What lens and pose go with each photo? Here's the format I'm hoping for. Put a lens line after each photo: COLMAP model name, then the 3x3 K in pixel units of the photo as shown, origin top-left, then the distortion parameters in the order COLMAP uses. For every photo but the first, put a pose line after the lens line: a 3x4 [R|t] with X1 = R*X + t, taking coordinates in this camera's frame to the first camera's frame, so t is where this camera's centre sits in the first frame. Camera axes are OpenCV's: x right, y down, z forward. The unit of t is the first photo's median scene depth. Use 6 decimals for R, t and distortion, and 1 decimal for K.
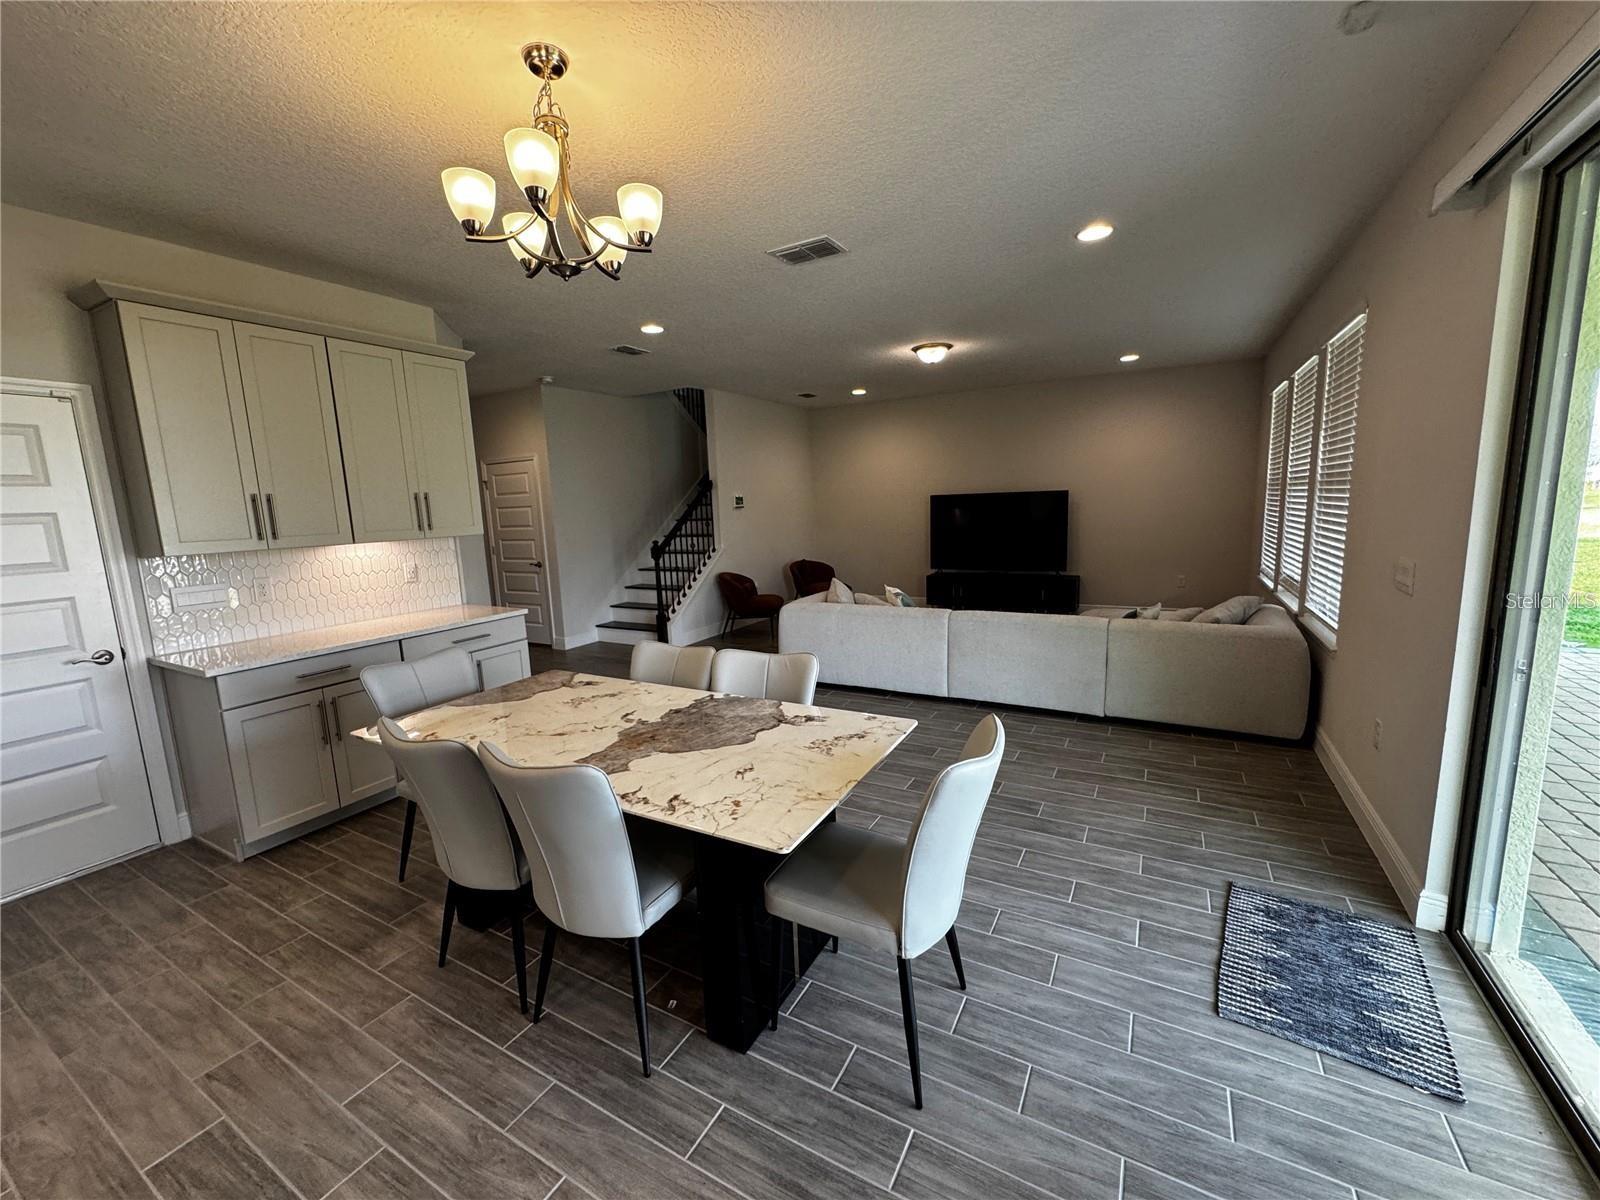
lens RADIAL K [[640.0, 0, 800.7], [0, 640.0, 598.4], [0, 0, 1]] dist [-0.001937, 0.000328]
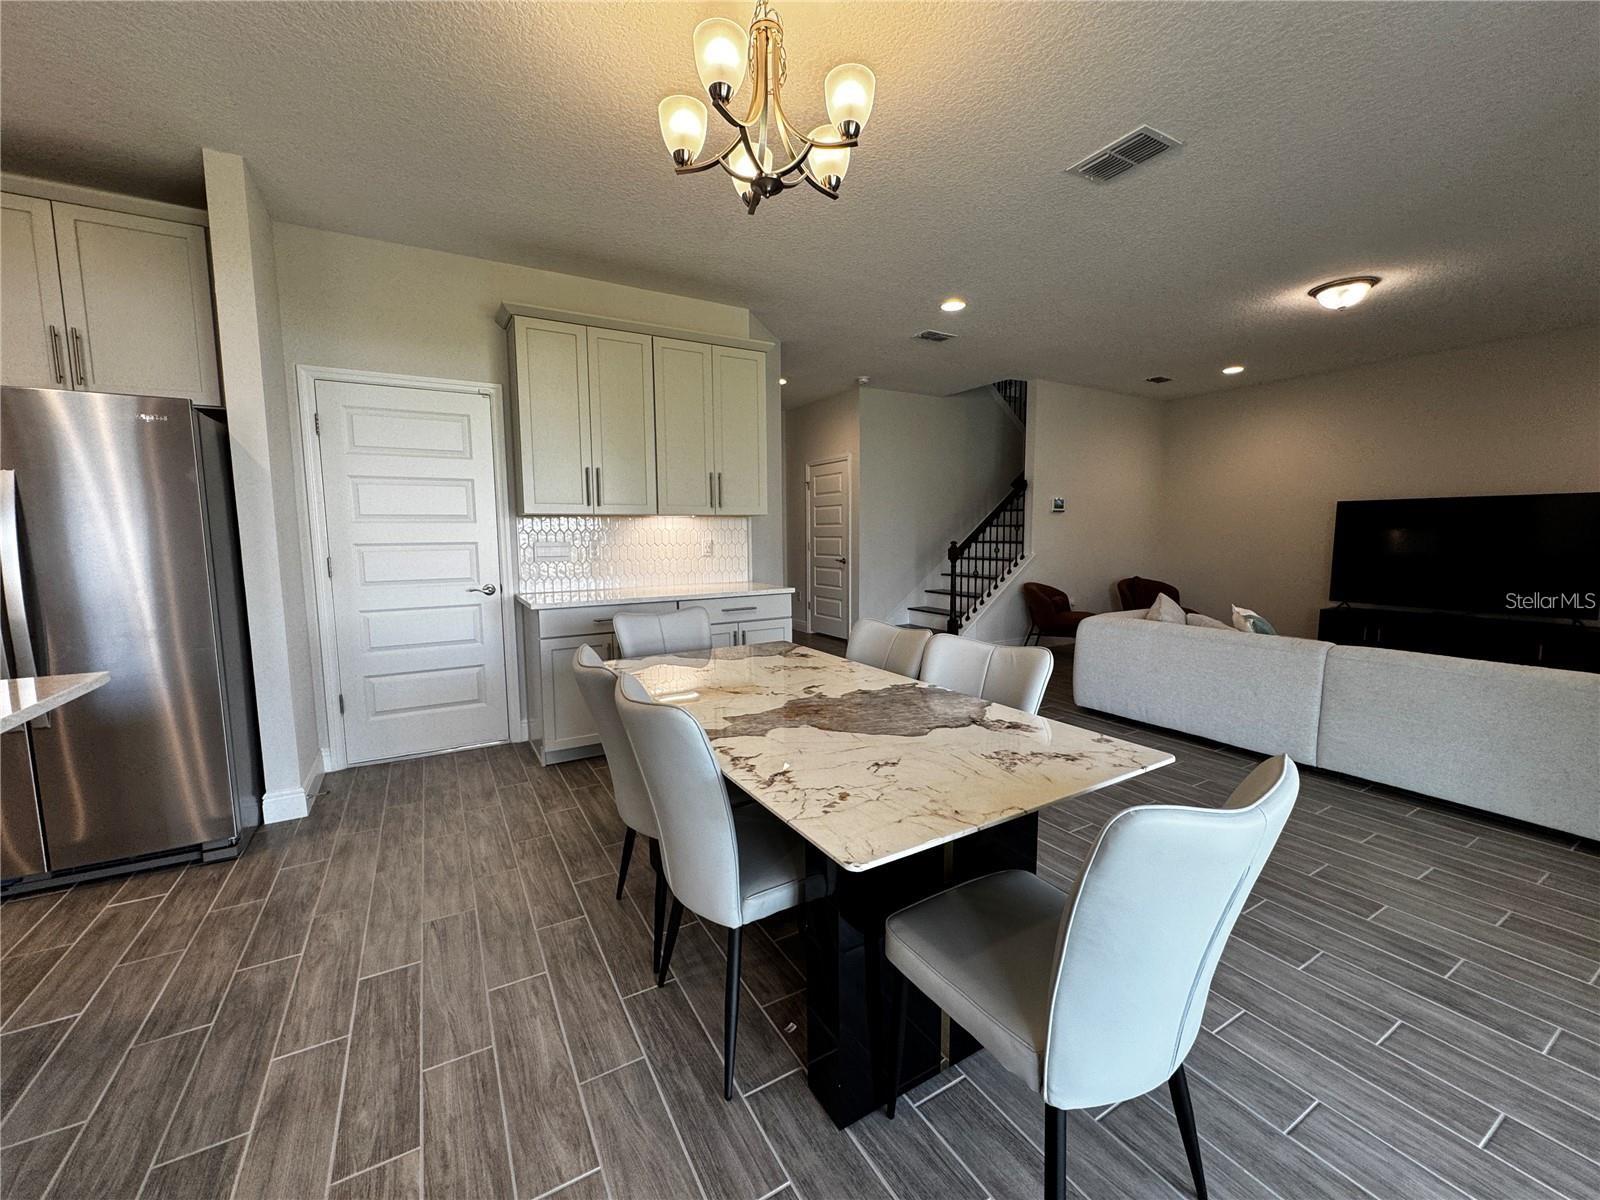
lens RADIAL K [[640.0, 0, 800.7], [0, 640.0, 598.4], [0, 0, 1]] dist [-0.001937, 0.000328]
pose [[0.864125, 0.084341, -0.496159, 0.130379], [-0.101550, 0.994800, -0.007758, 0.058724], [0.492925, 0.057089, 0.868197, 0.180743]]
